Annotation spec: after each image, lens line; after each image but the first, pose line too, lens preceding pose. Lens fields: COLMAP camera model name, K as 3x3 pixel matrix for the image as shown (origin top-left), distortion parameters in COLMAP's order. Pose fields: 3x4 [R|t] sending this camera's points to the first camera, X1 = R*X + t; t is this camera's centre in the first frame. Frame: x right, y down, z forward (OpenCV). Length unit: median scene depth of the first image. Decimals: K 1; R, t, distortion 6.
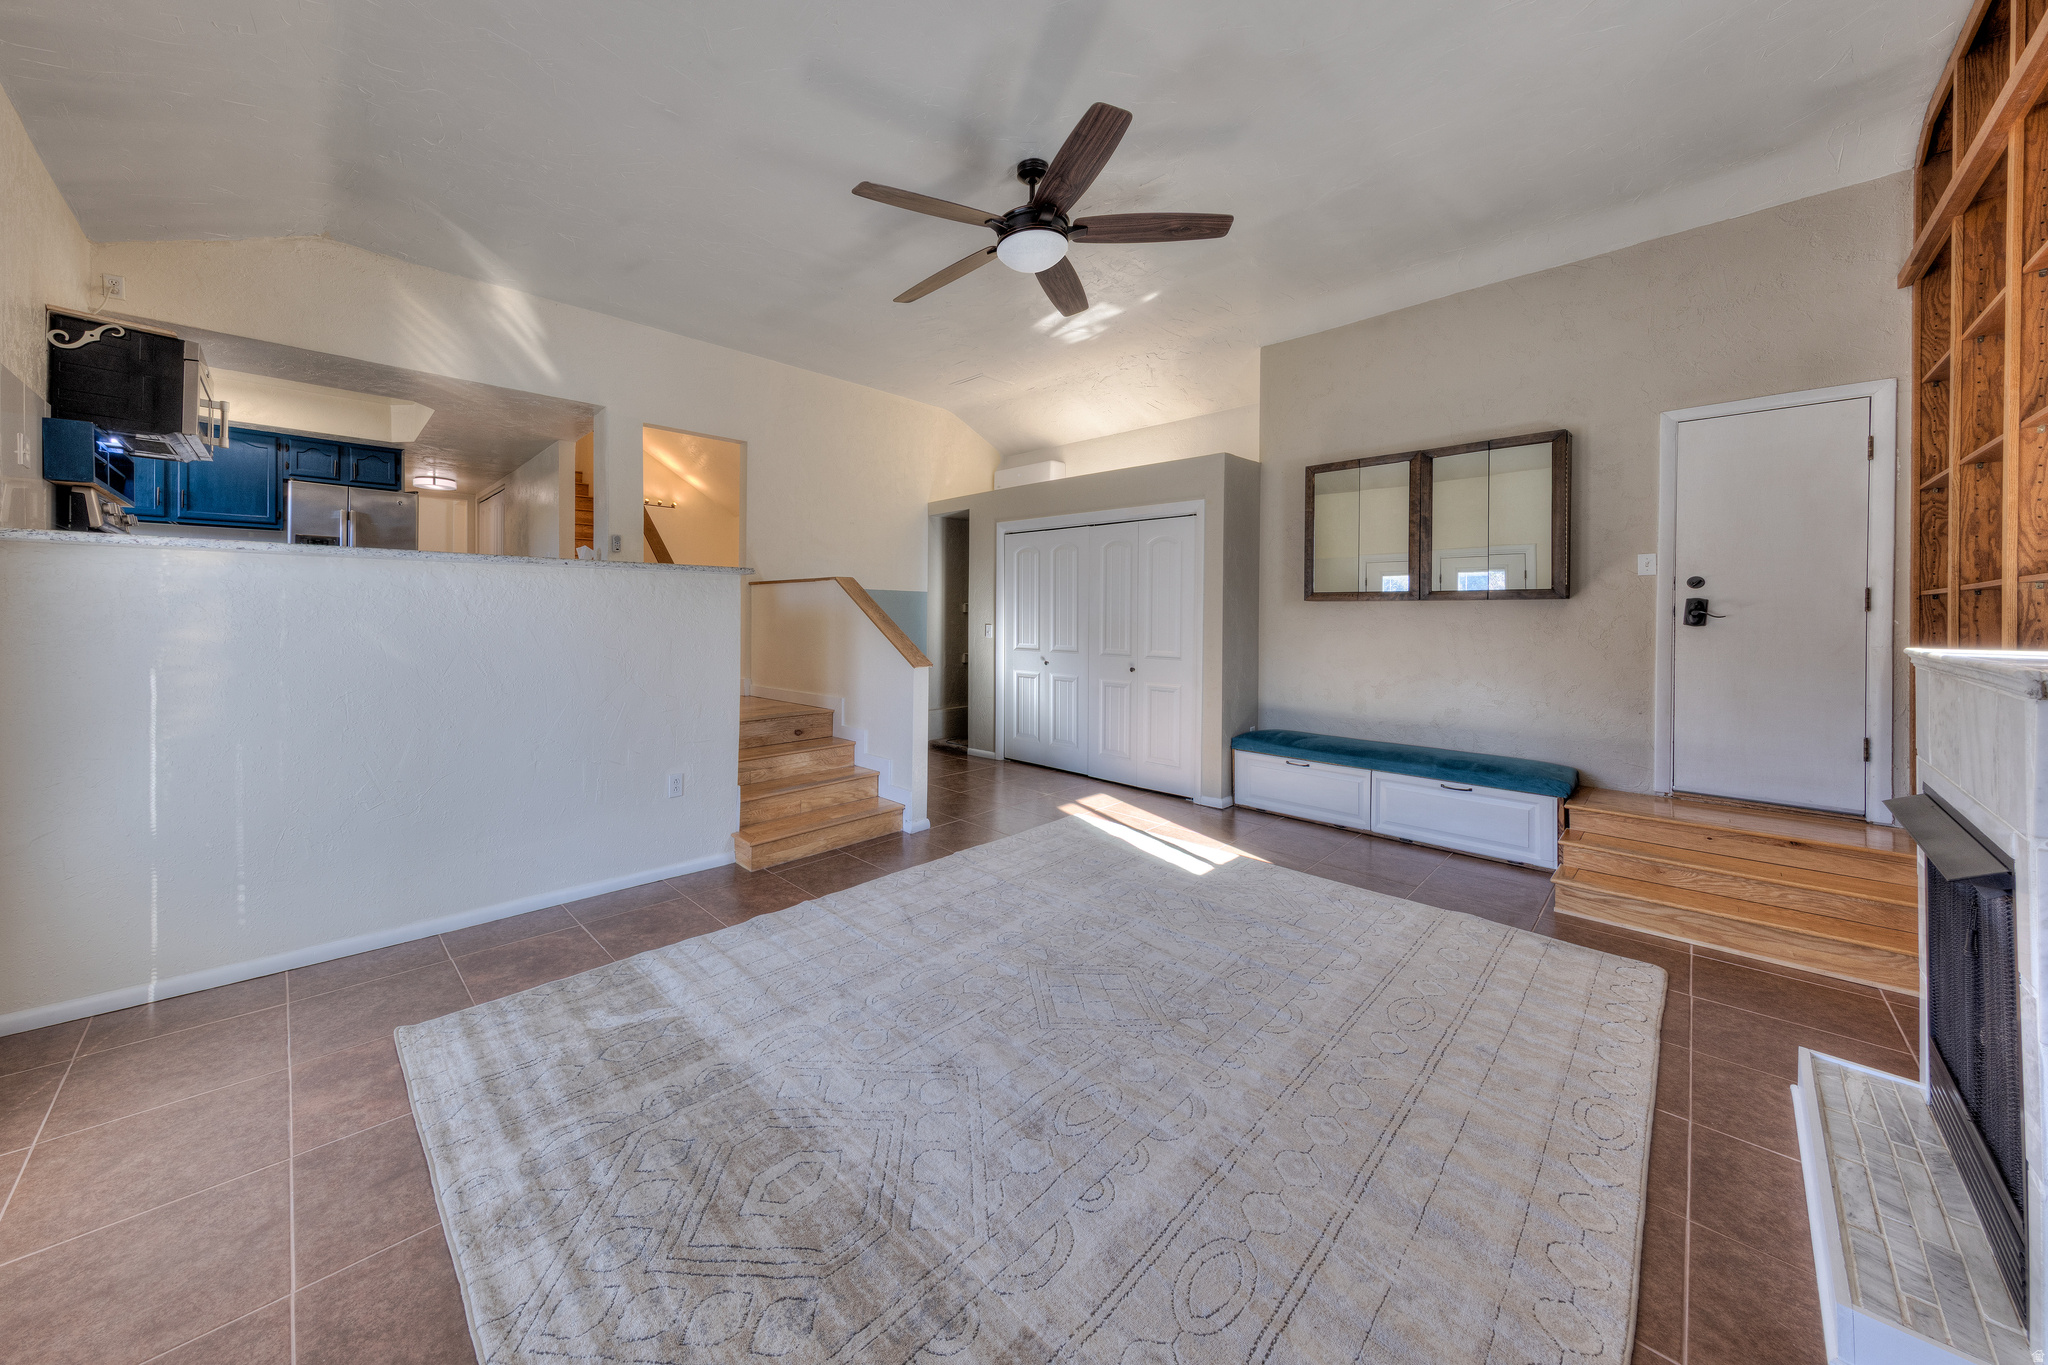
lens RADIAL K [[708.5, 0, 942.8], [0, 708.5, 616.7], [0, 0, 1]] dist [0.008492, -0.000085]
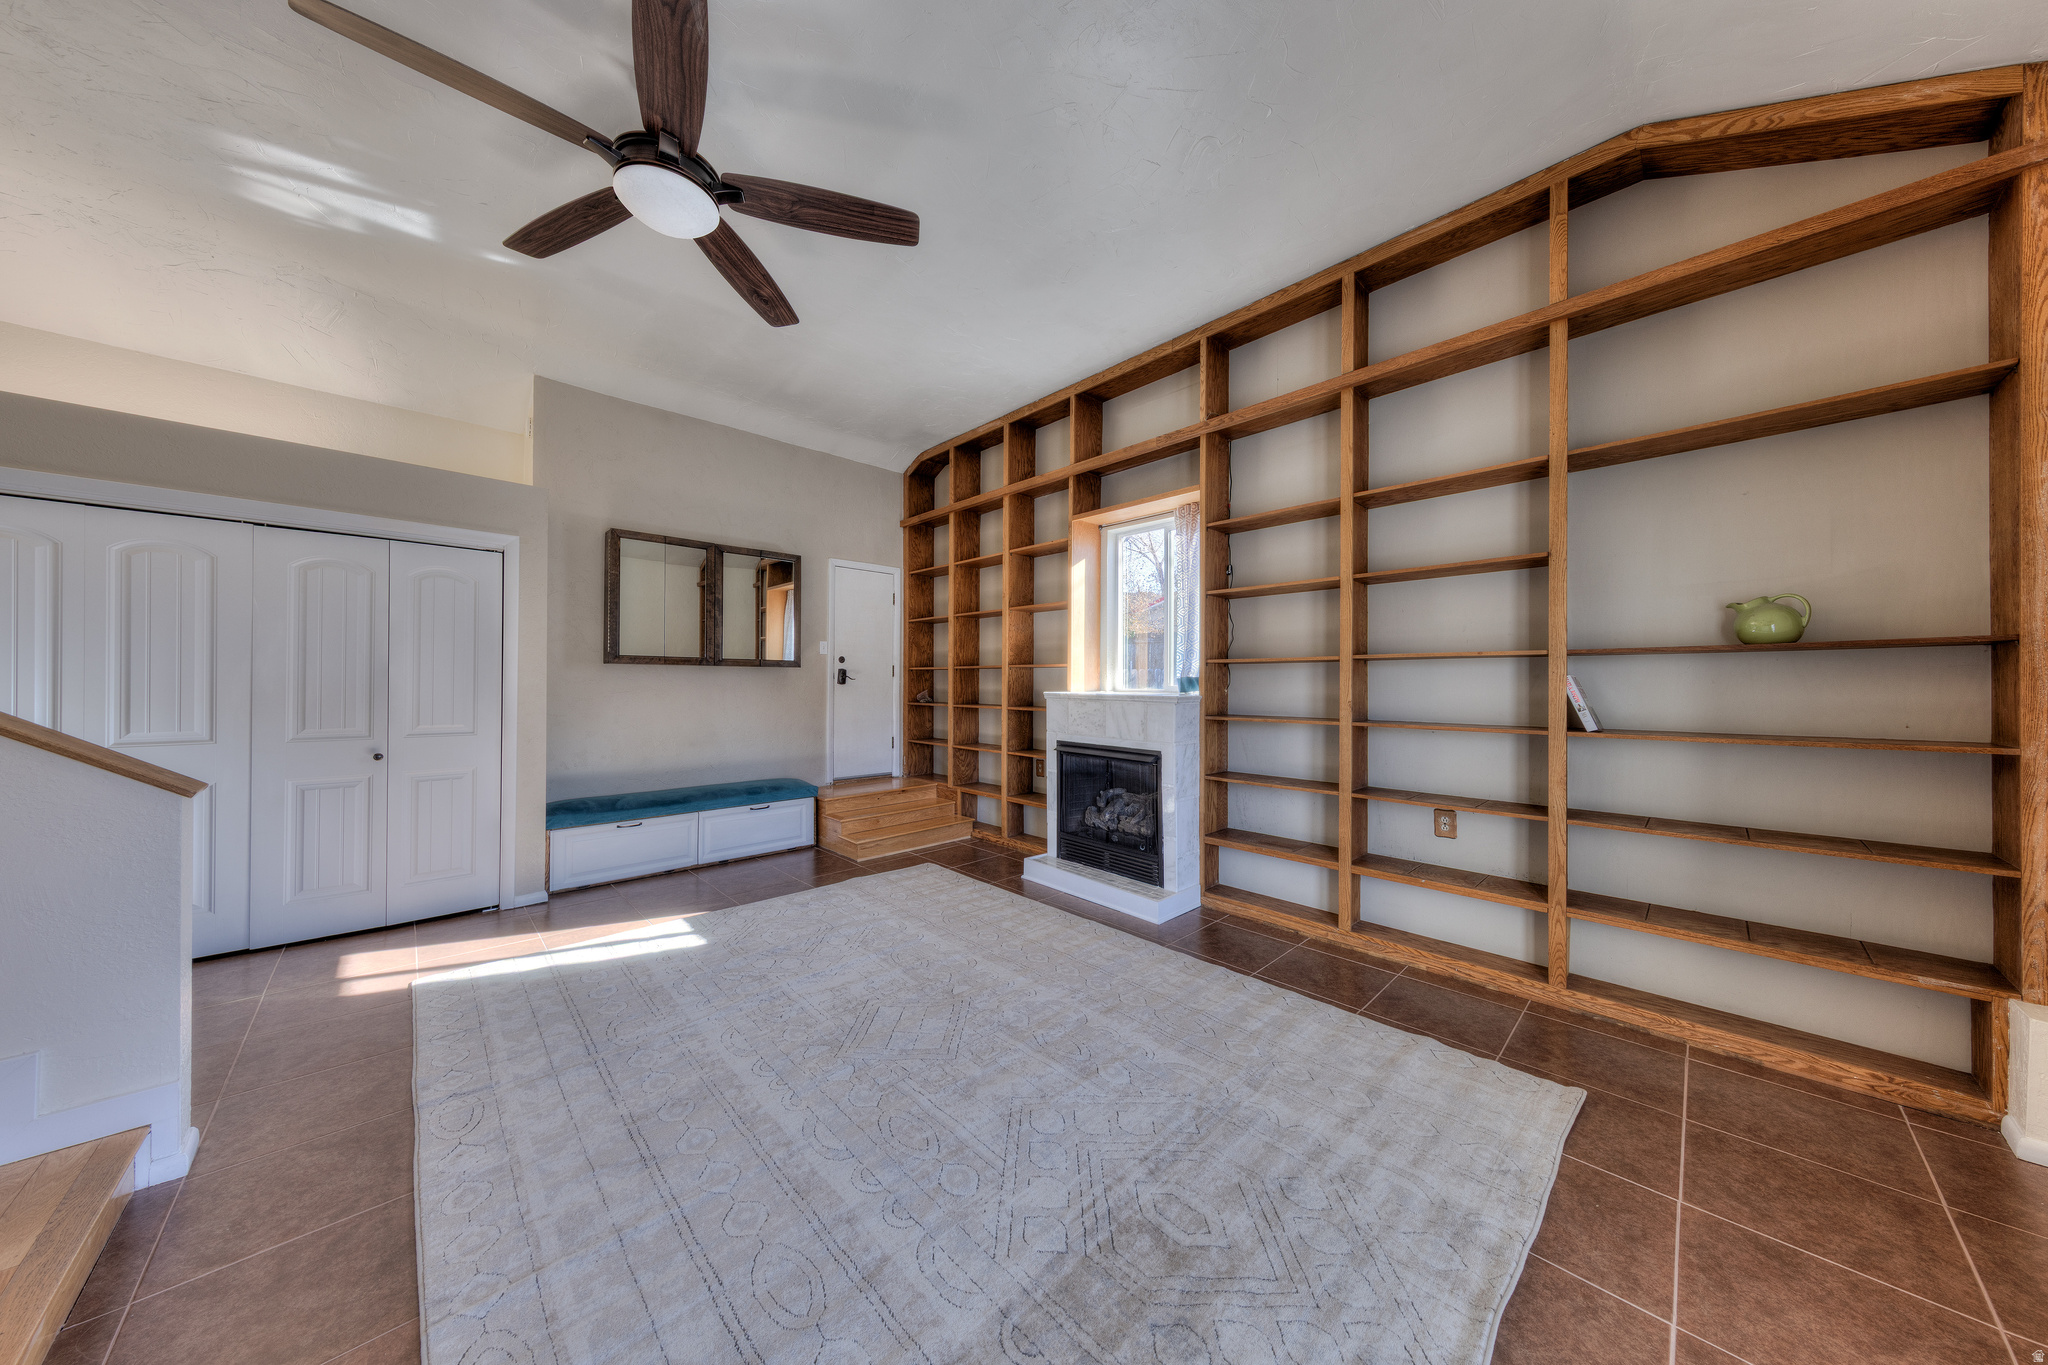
lens RADIAL K [[645.8, 0, 1024.0], [0, 645.8, 682.5], [0, 0, 1]] dist [0.000851, 0.000027]
pose [[-0.019545, -0.006213, 0.999790, -0.591283], [-0.002808, 0.999977, 0.006159, -0.003150], [-0.999805, -0.002687, -0.019562, 0.635436]]
